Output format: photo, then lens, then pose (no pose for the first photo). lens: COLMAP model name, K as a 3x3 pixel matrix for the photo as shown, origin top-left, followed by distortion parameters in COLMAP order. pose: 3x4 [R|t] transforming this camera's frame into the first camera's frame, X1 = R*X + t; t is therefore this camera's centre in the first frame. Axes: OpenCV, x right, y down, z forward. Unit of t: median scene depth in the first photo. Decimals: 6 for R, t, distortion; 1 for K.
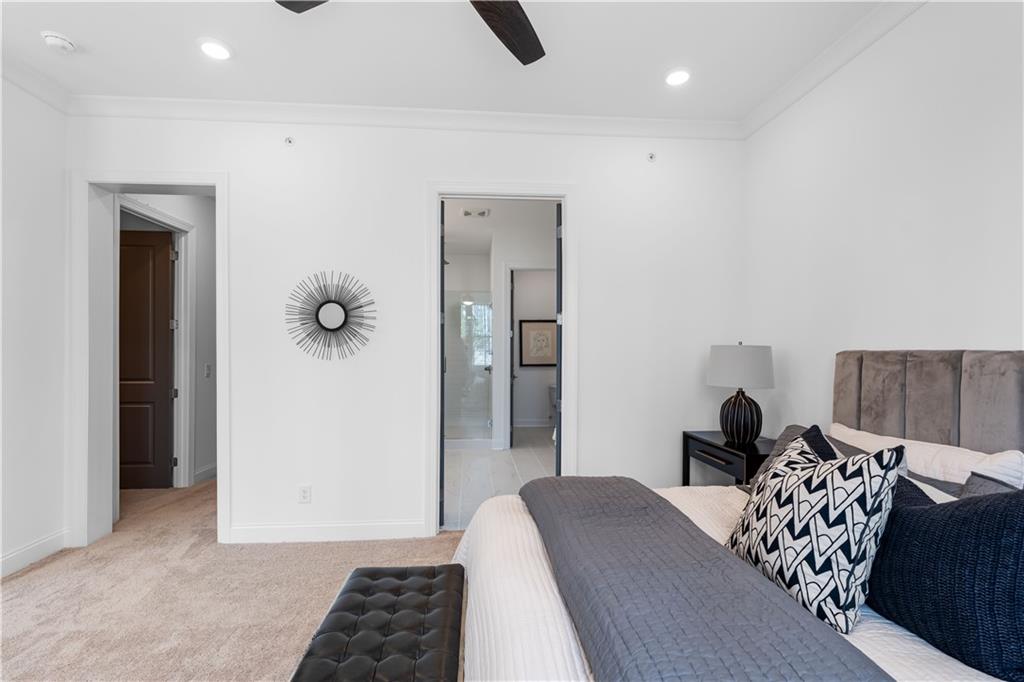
lens RADIAL K [[477.1, 0, 515.2], [0, 477.1, 348.3], [0, 0, 1]] dist [-0.023062, 0.000725]
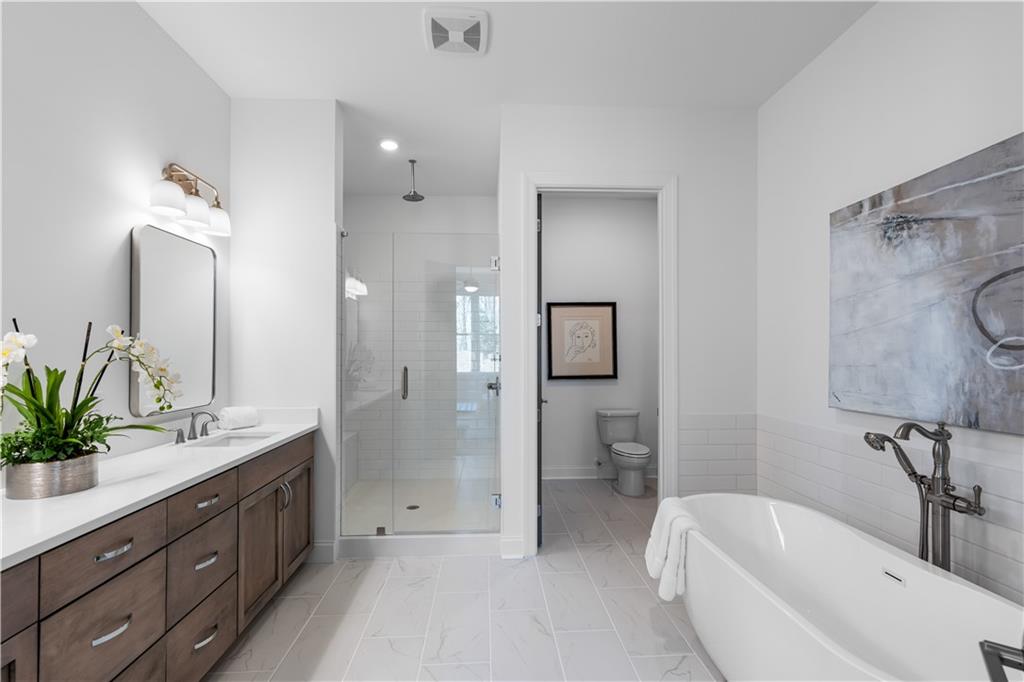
lens RADIAL K [[477.1, 0, 505.6], [0, 477.1, 341.9], [0, 0, 1]] dist [-0.023062, 0.000725]
pose [[0.998890, -0.004107, -0.046925, -0.014920], [0.003233, 0.999820, -0.018695, 0.001893], [0.046993, 0.018522, 0.998723, 0.396121]]
